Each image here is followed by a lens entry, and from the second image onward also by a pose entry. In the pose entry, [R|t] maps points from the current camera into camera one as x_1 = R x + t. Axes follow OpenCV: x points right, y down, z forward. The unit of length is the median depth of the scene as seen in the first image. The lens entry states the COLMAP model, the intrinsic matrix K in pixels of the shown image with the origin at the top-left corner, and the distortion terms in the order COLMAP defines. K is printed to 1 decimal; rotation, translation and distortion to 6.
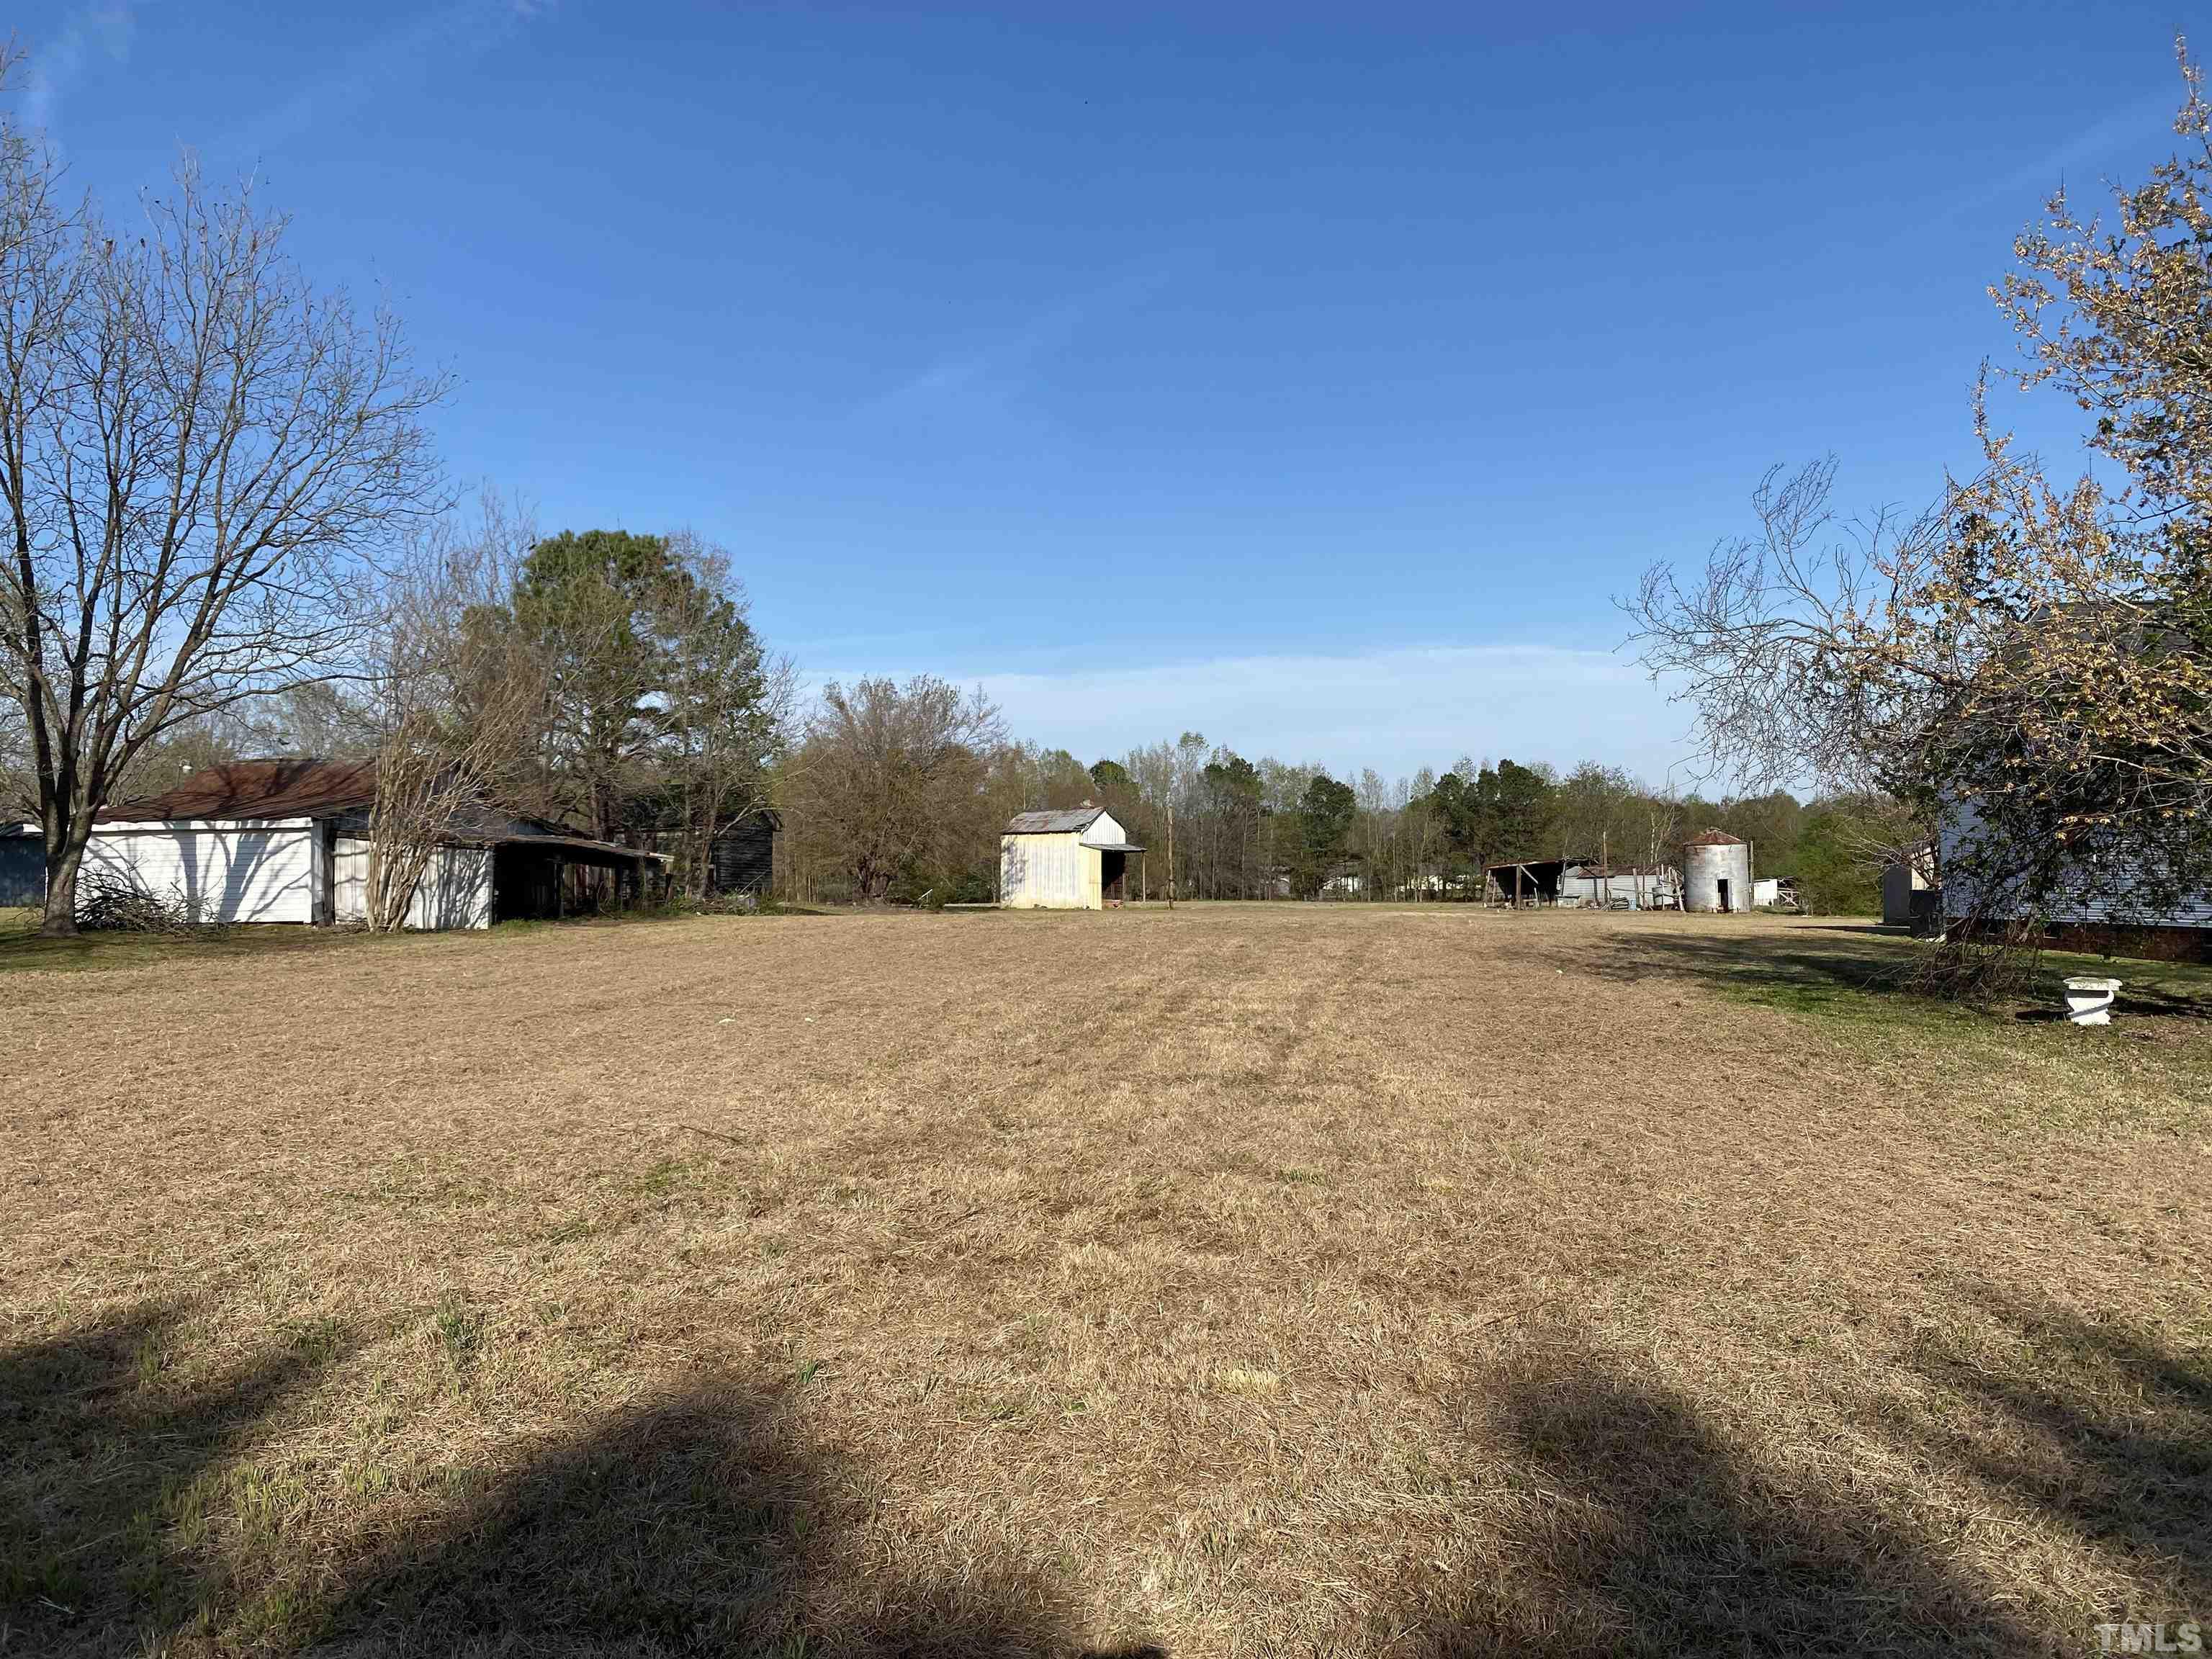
lens RADIAL K [[1637.0, 0, 1112.1], [0, 1637.0, 820.3], [0, 0, 1]] dist [0.006270, -0.020727]
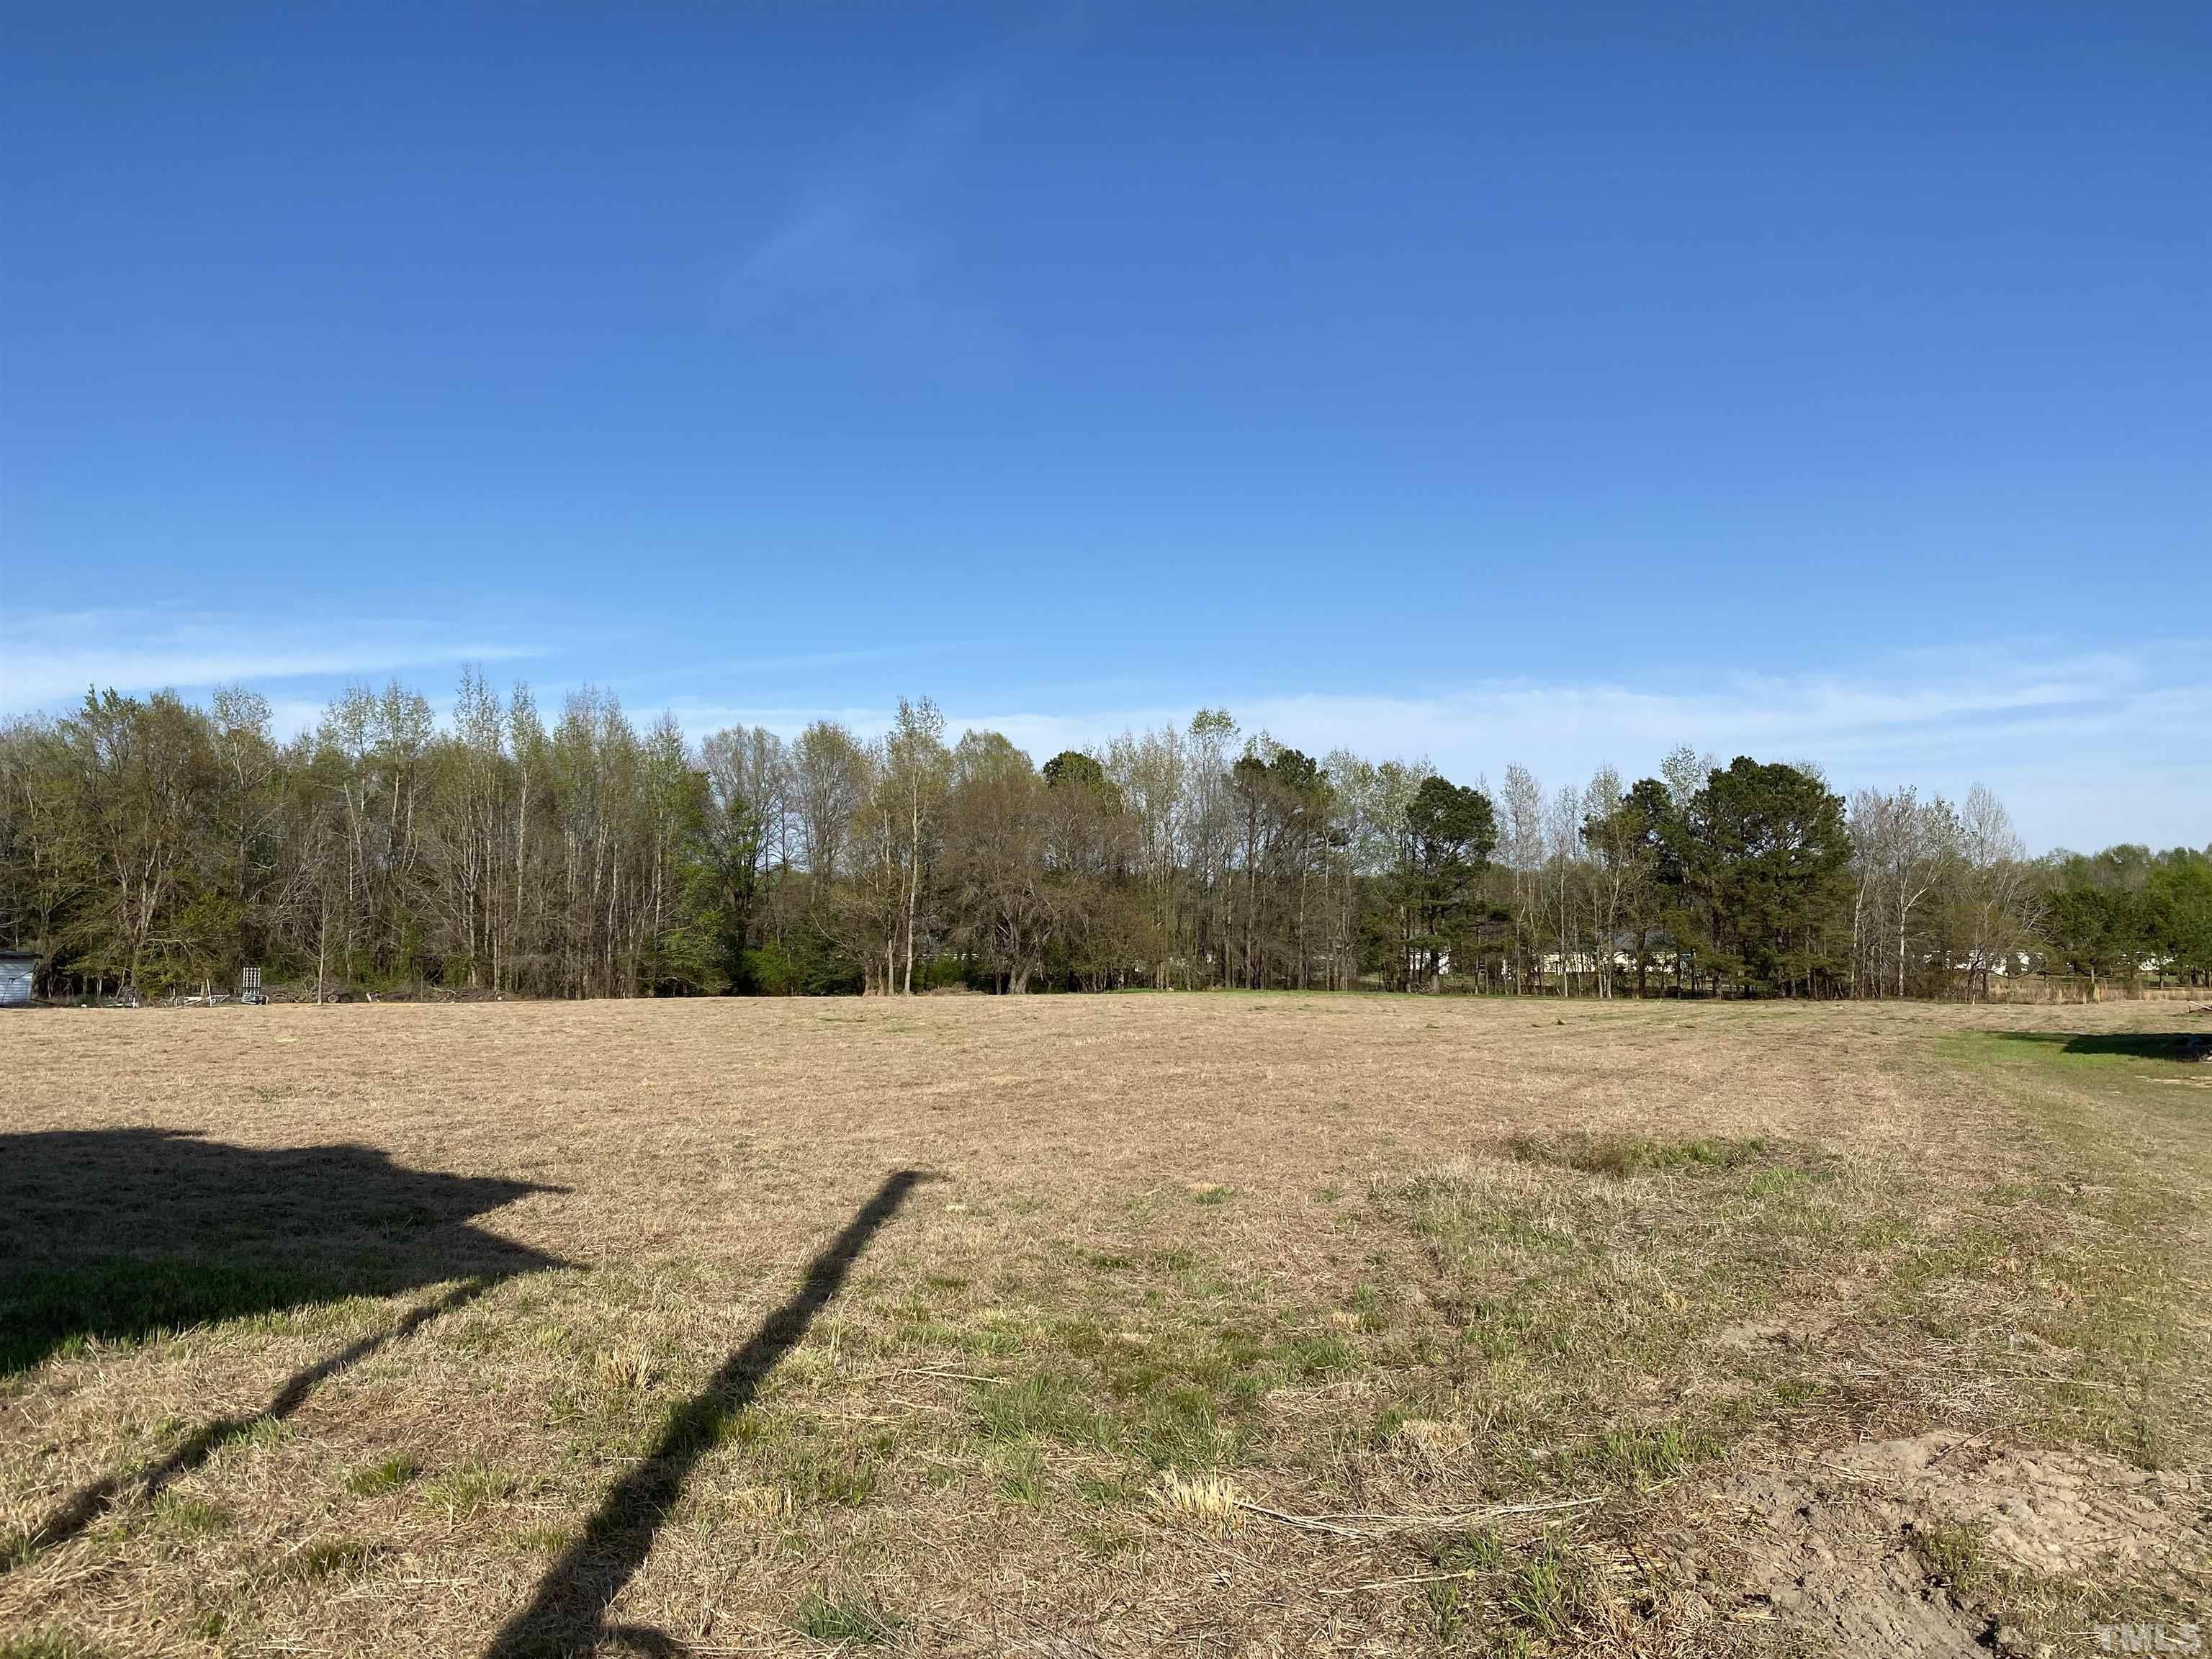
lens RADIAL K [[1637.0, 0, 1112.1], [0, 1637.0, 820.3], [0, 0, 1]] dist [0.006270, -0.020727]
pose [[0.999624, 0.007436, -0.026406, 0.042239], [-0.008629, 0.998935, -0.045336, 0.023223], [0.026041, 0.045547, 0.998623, 0.612679]]
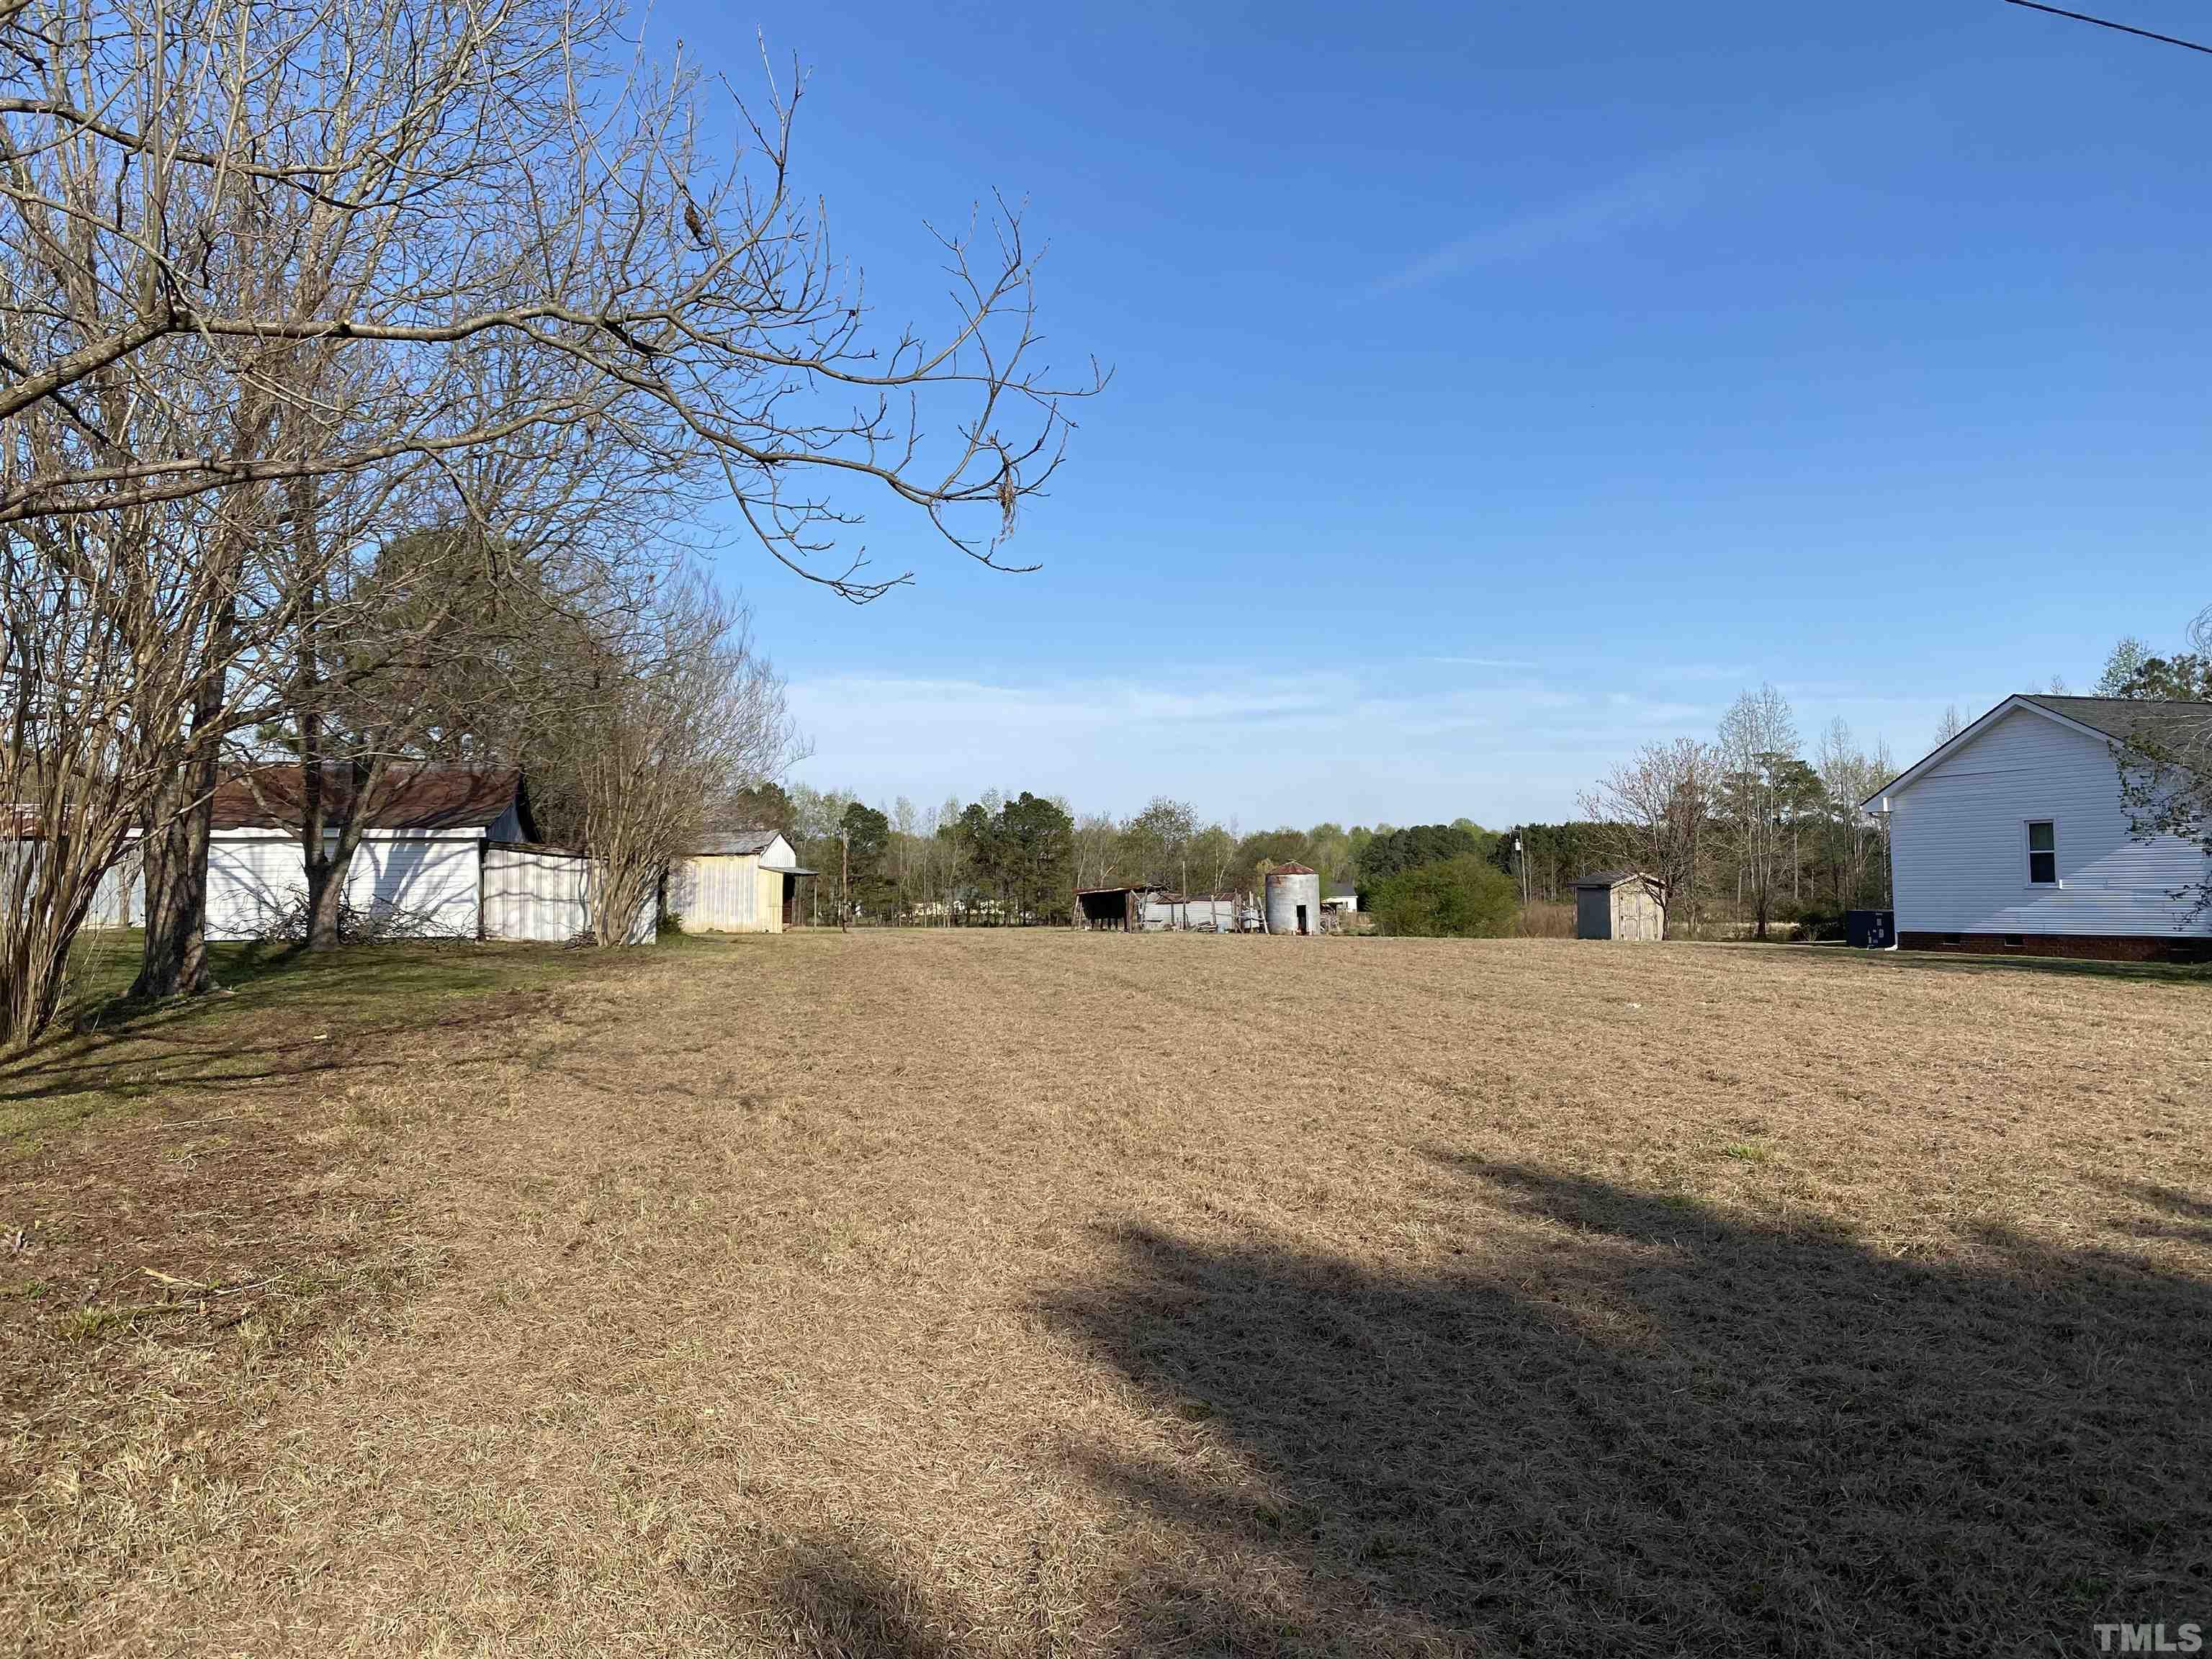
lens RADIAL K [[1637.0, 0, 1112.1], [0, 1637.0, 820.3], [0, 0, 1]] dist [0.006270, -0.020727]
pose [[0.938410, 0.021471, 0.344856, -0.105769], [-0.015714, 0.999687, -0.019483, 0.001545], [-0.345166, 0.012864, 0.938453, -0.002794]]
